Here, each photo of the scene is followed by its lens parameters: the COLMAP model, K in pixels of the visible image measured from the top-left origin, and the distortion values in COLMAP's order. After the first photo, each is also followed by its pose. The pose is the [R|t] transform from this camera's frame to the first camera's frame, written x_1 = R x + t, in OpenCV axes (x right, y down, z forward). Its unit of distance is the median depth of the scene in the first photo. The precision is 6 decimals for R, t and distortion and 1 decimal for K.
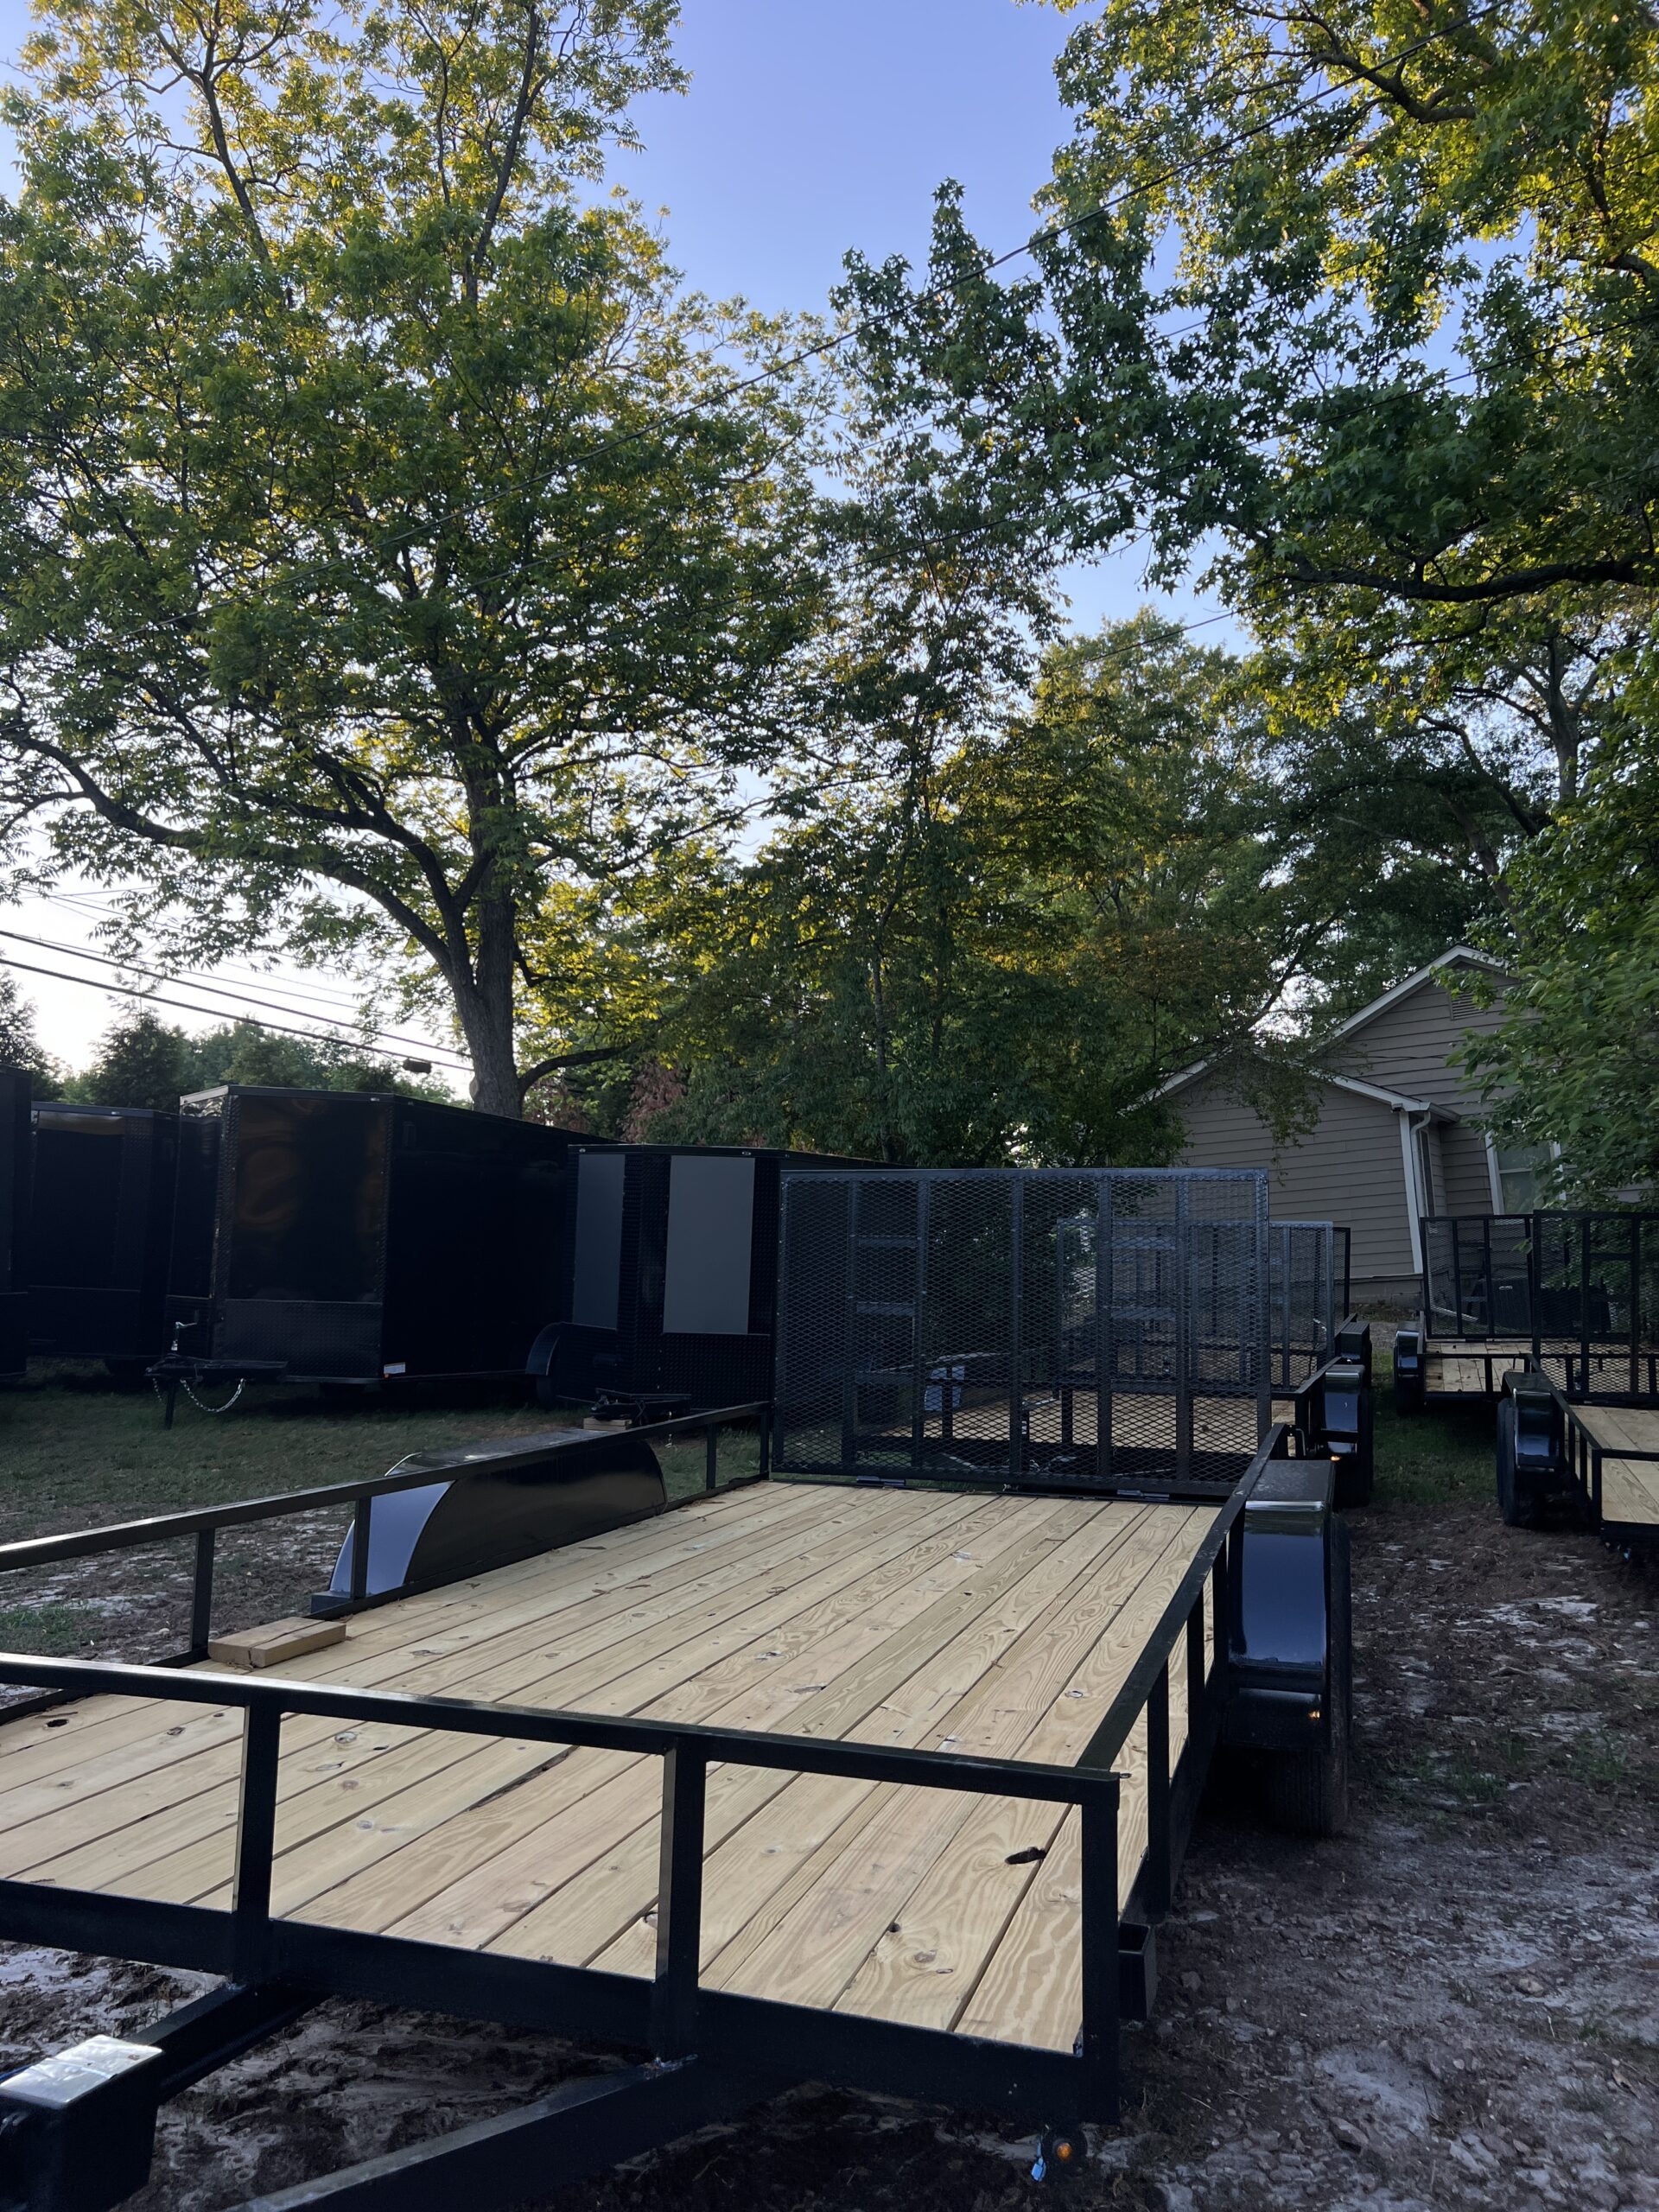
lens RADIAL K [[1653.0, 0, 829.5], [0, 1653.0, 1106.0], [0, 0, 1]] dist [0.058030, -0.062072]
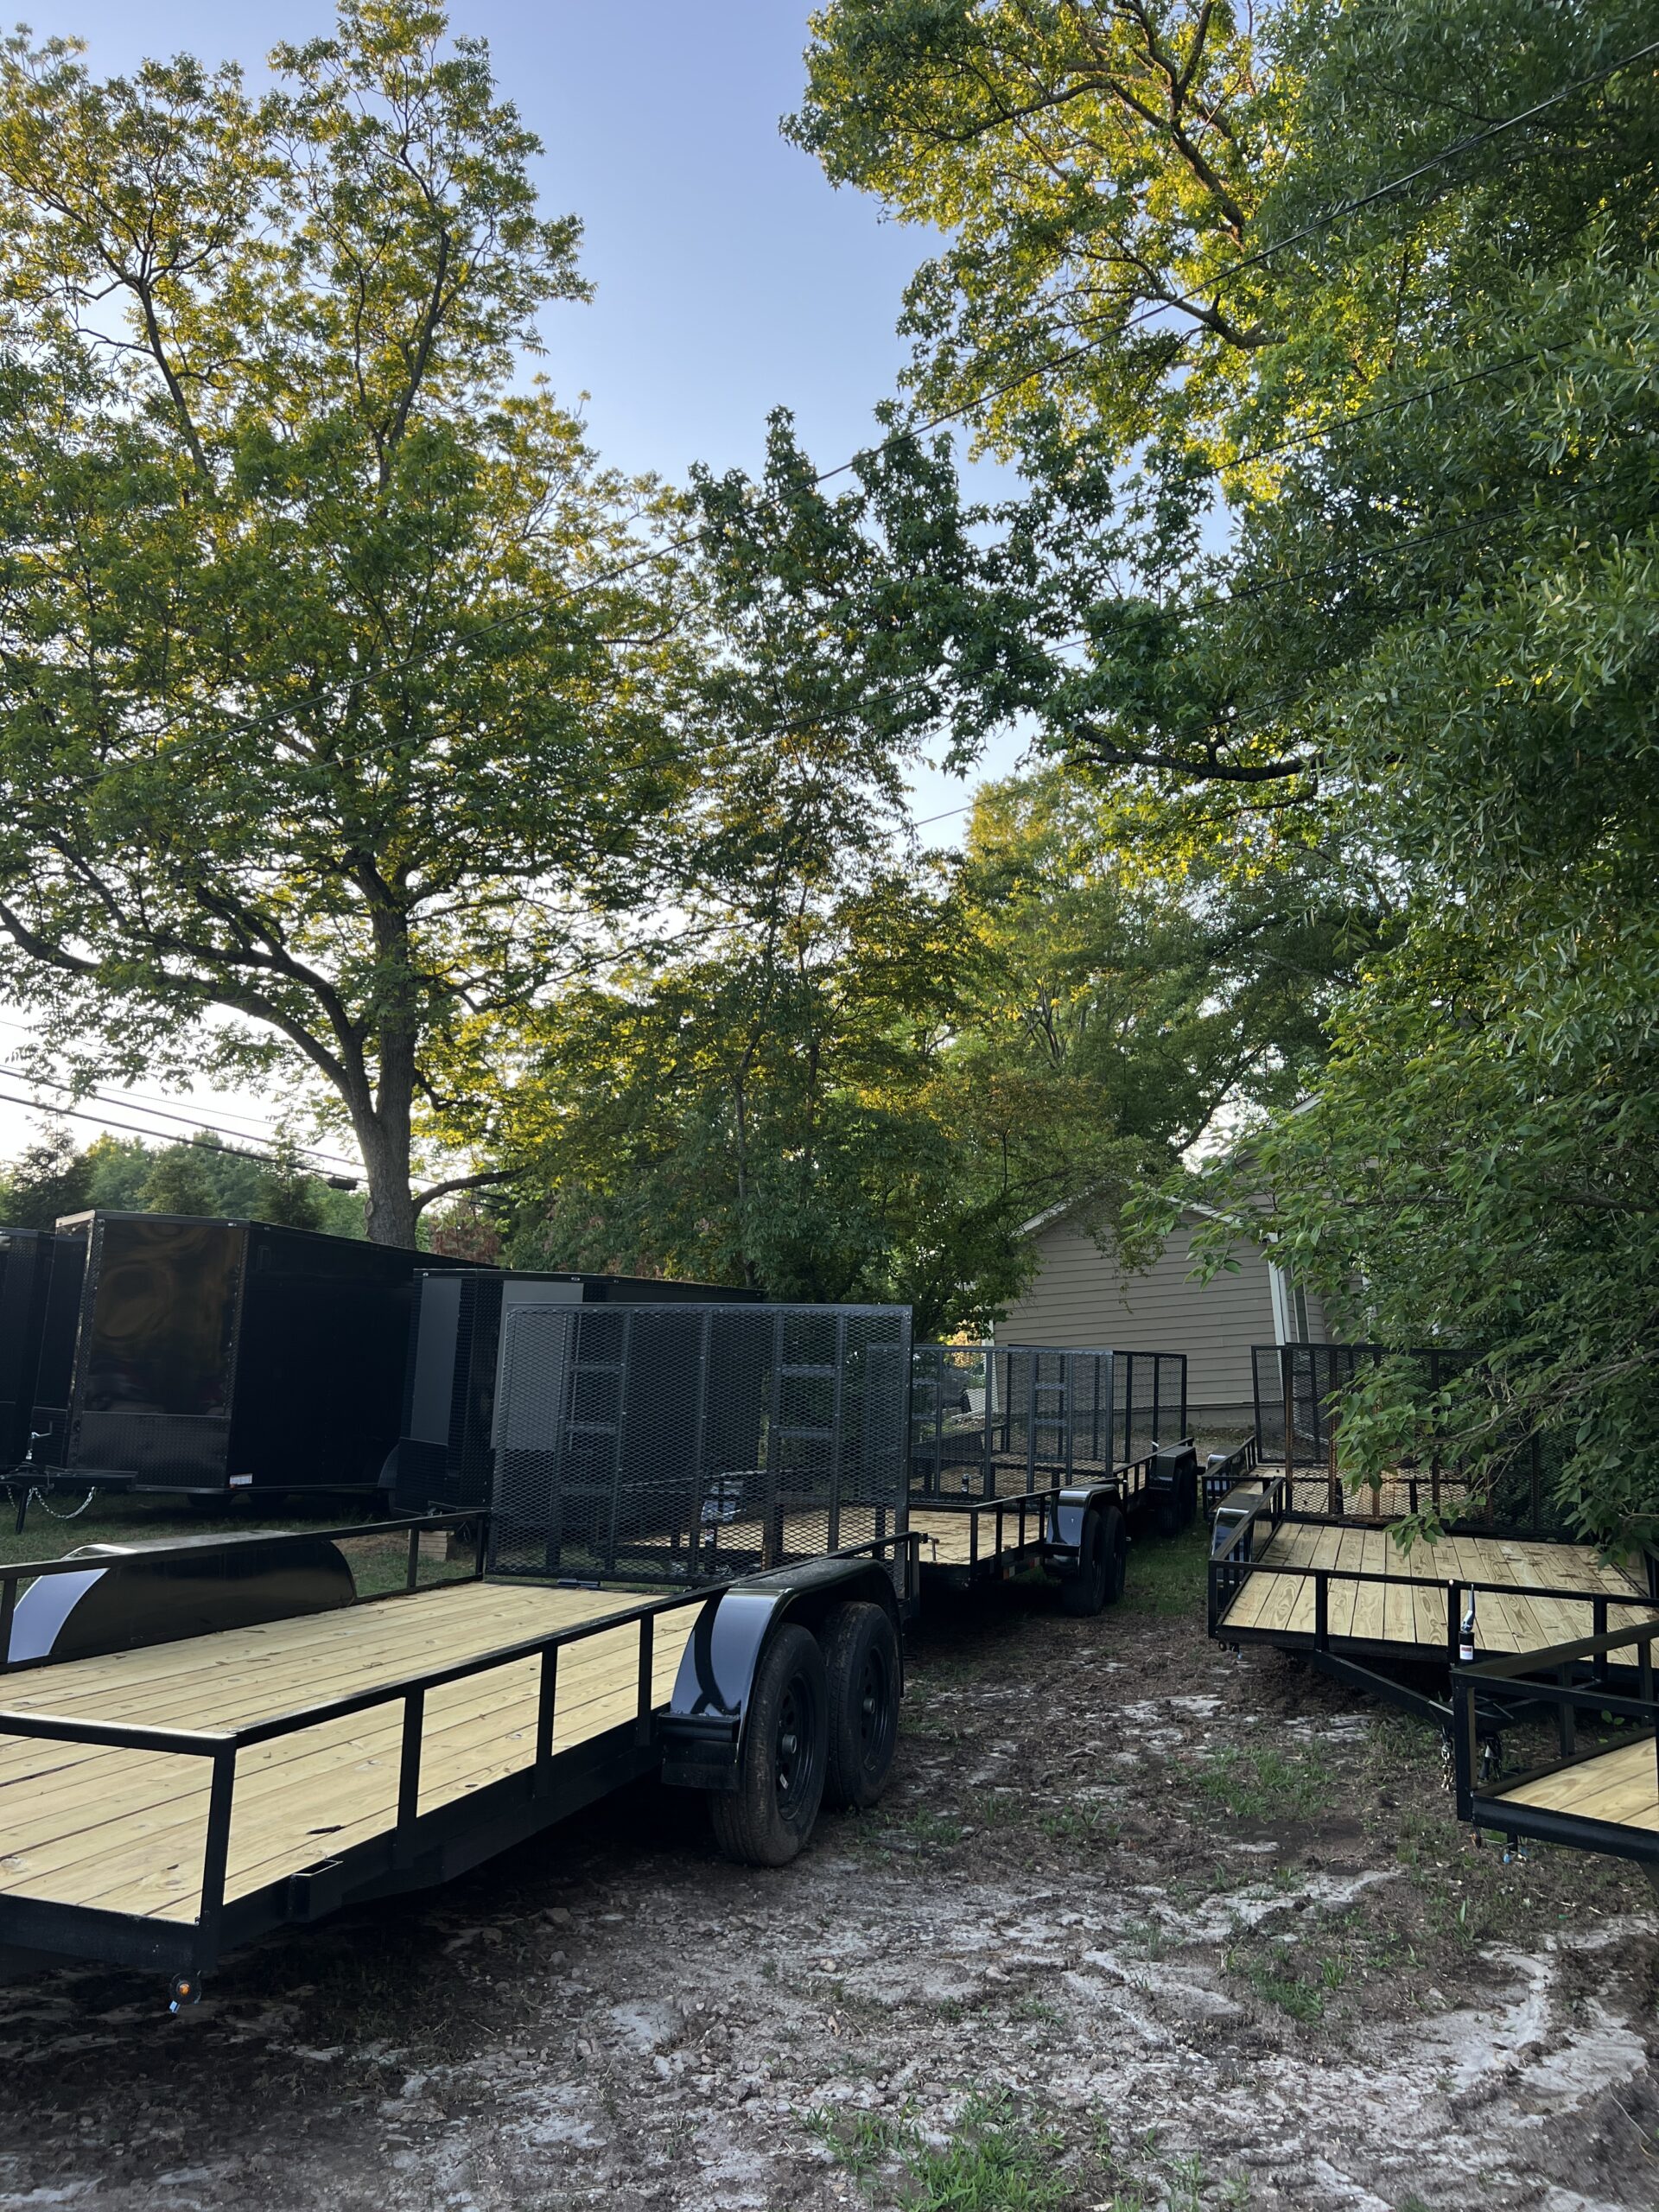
lens RADIAL K [[1673.9, 0, 829.5], [0, 1673.9, 1106.0], [0, 0, 1]] dist [0.018435, 0.001405]
pose [[0.999890, 0.014122, 0.004591, 0.101964], [-0.013774, 0.997555, -0.068517, -0.011073], [-0.005547, 0.068446, 0.997639, -0.083832]]
